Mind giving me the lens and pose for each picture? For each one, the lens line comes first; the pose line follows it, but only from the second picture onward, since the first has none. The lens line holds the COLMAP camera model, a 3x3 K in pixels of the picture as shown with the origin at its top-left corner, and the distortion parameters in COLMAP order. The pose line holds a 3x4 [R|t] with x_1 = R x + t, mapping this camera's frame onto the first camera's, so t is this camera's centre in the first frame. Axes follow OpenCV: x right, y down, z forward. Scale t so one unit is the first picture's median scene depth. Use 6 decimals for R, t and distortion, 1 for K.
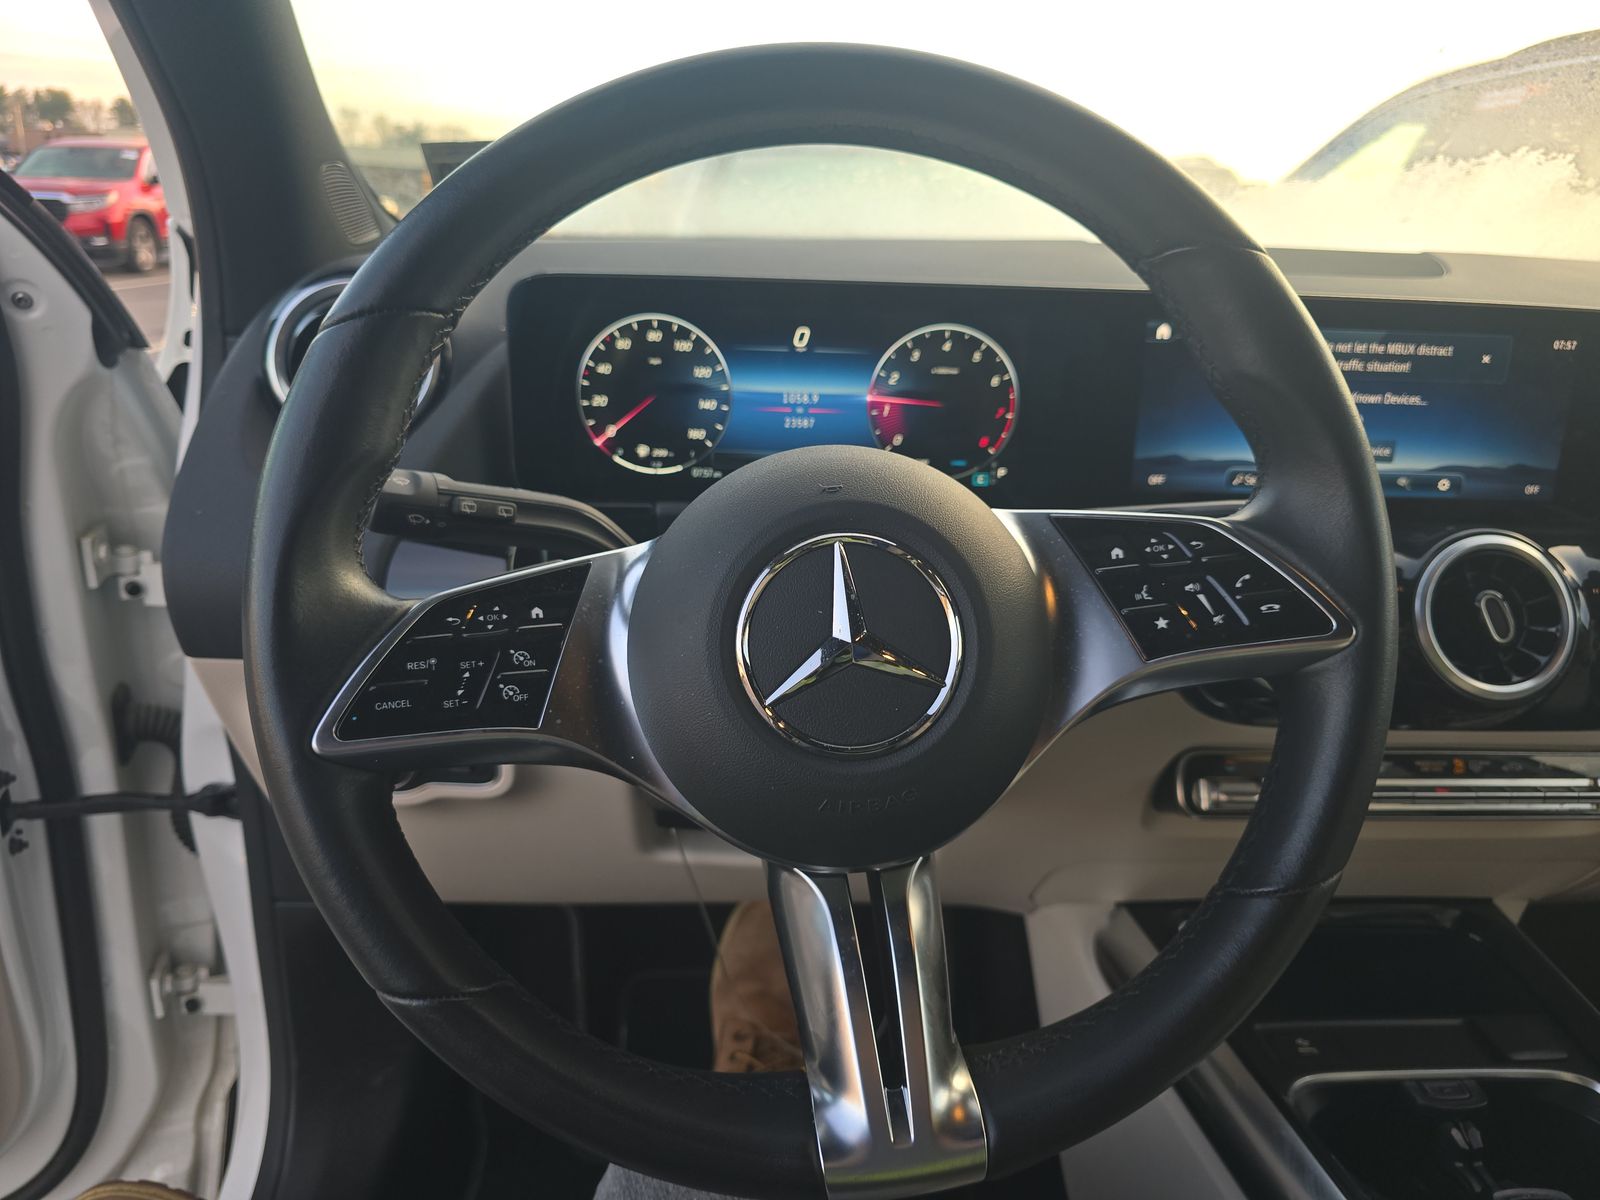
lens RADIAL K [[1096.5, 0, 830.6], [0, 1096.5, 596.3], [0, 0, 1]] dist [0.022438, -0.034820]
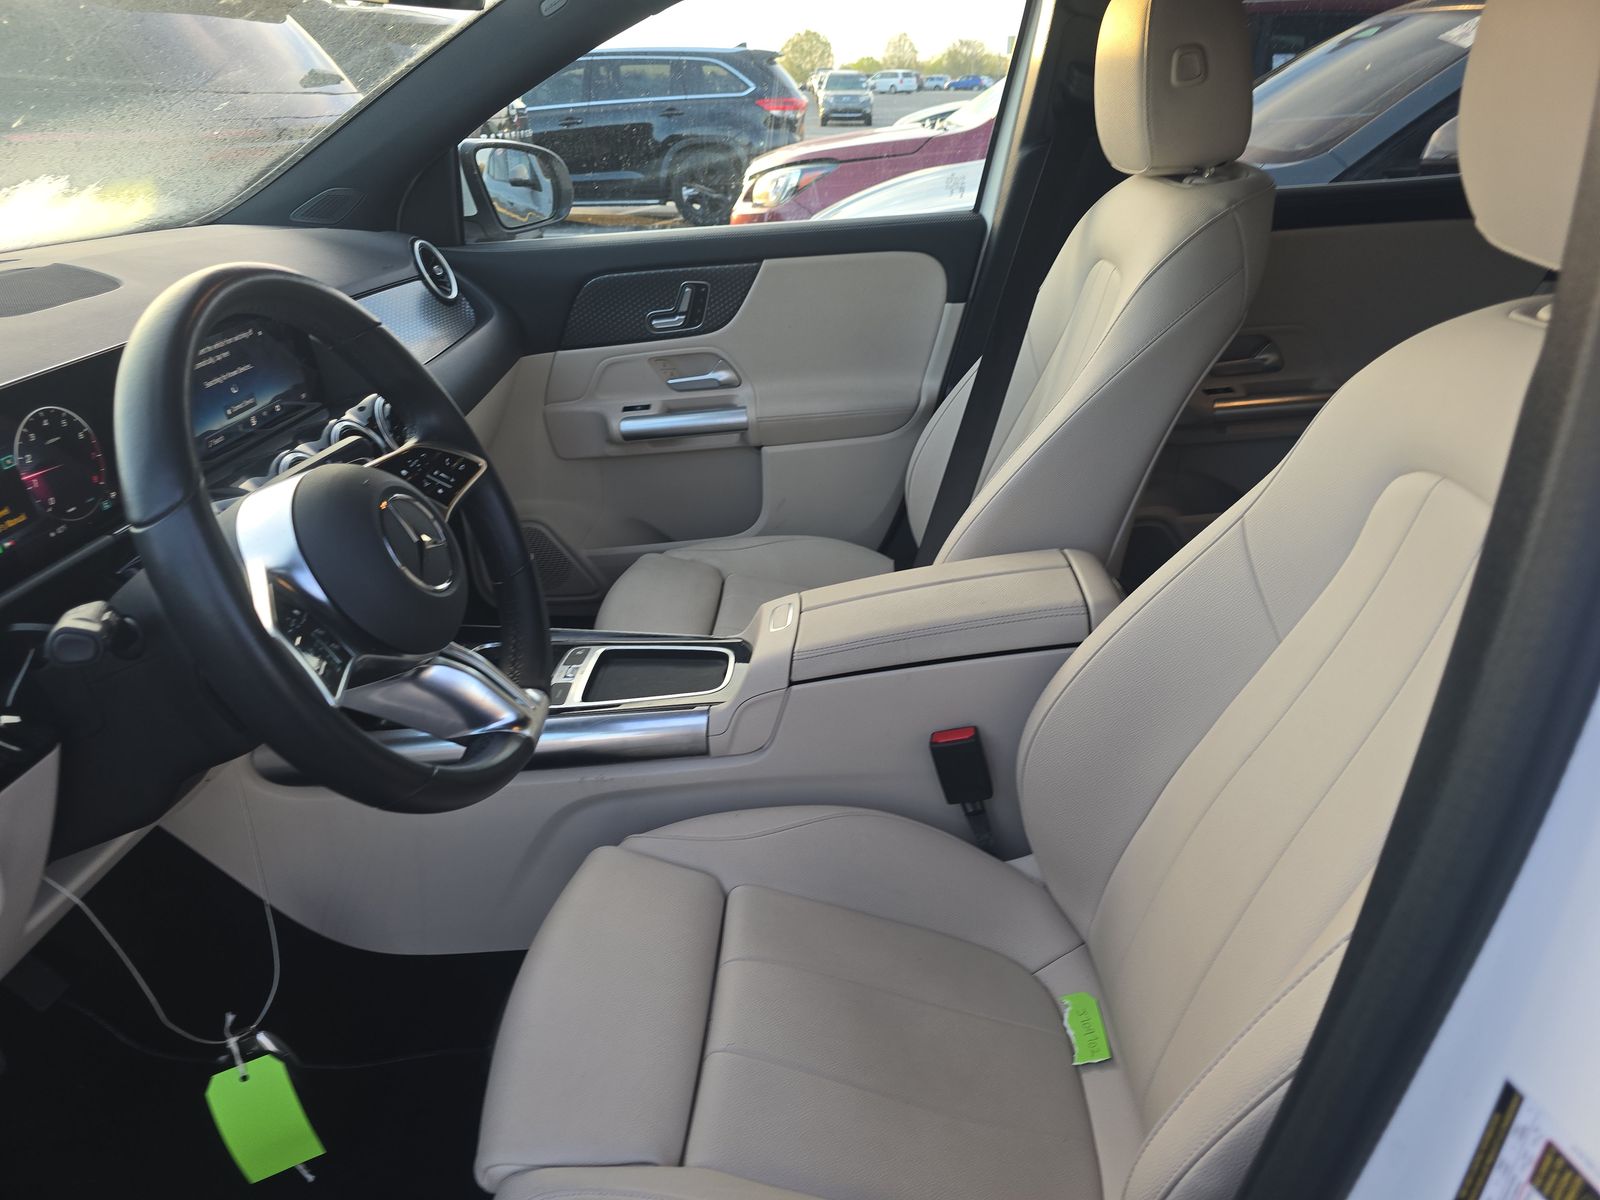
lens RADIAL K [[1096.5, 0, 830.6], [0, 1096.5, 596.3], [0, 0, 1]] dist [0.022438, -0.034820]
pose [[0.079585, -0.451167, 0.888884, -1.052034], [0.339522, 0.850663, 0.401369, -0.252218], [-0.937225, 0.269853, 0.220881, -0.113573]]
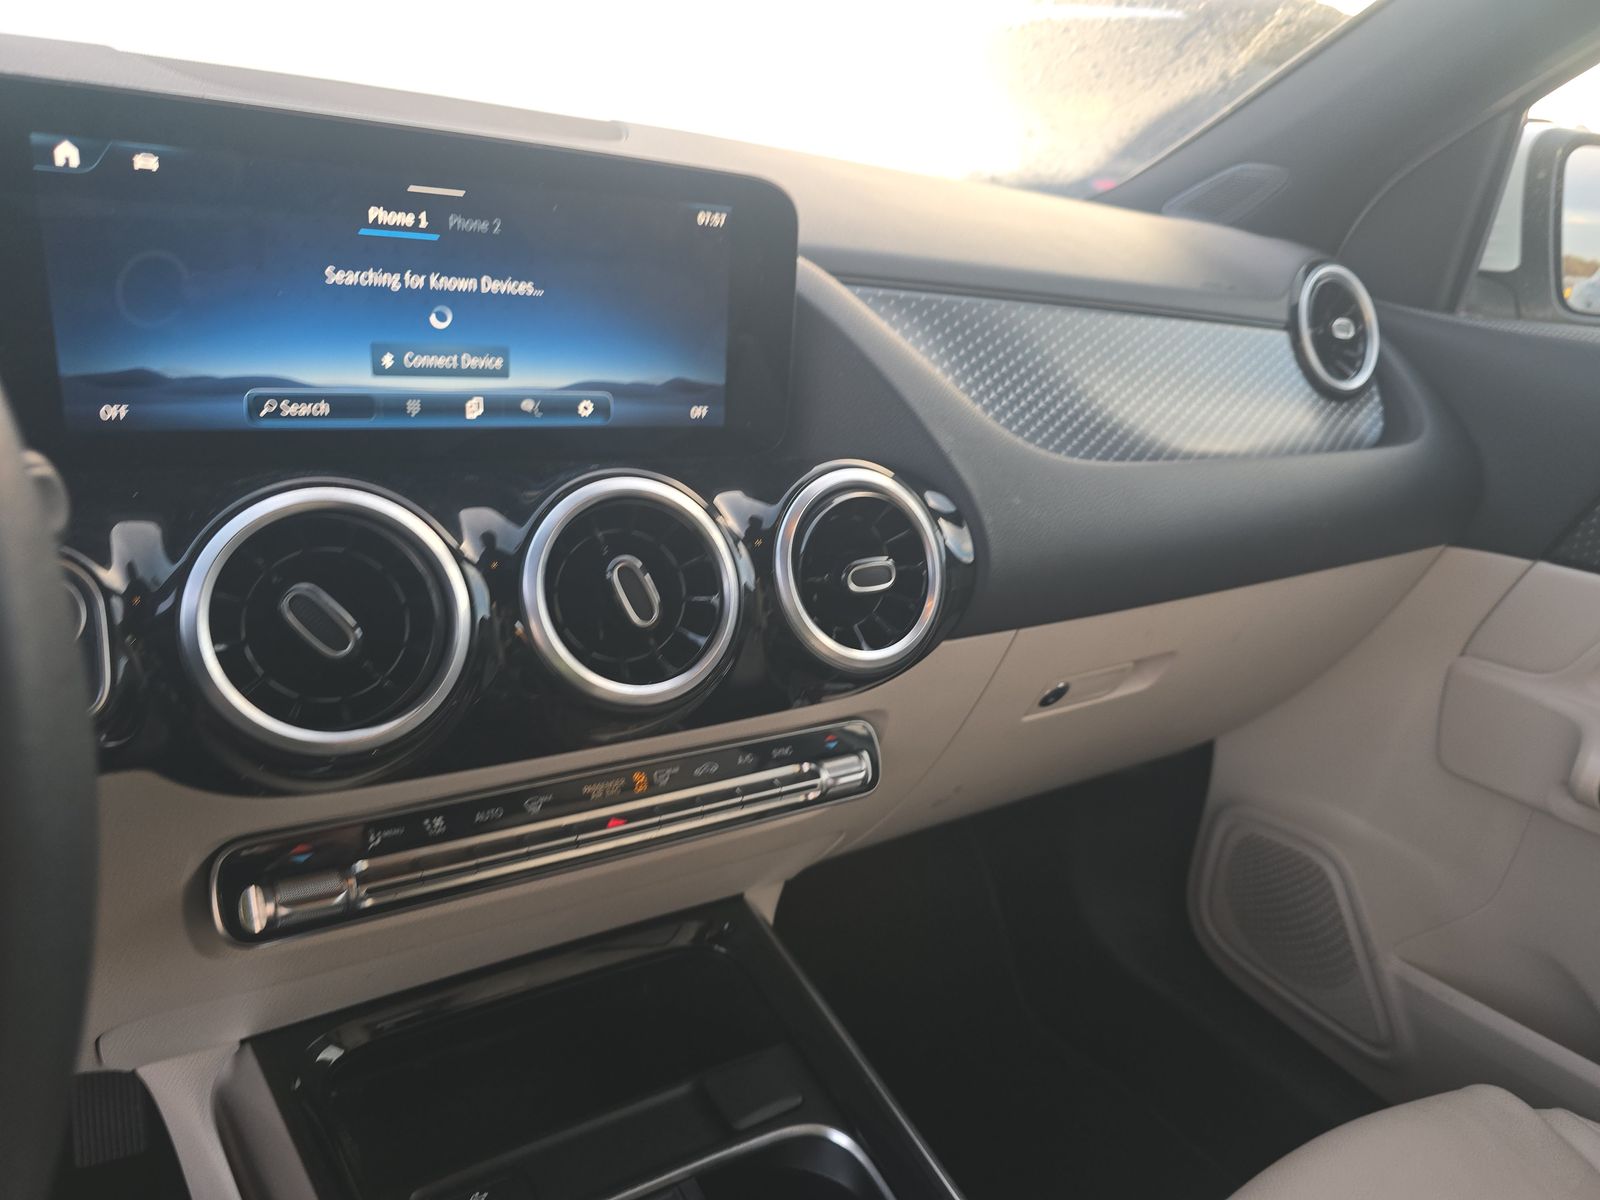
lens RADIAL K [[1096.5, 0, 830.6], [0, 1096.5, 596.3], [0, 0, 1]] dist [0.022438, -0.034820]
pose [[0.865635, -0.109660, 0.488519, 0.334769], [0.080492, 0.993508, 0.080389, -0.023242], [-0.494163, -0.030265, 0.868842, 0.287523]]
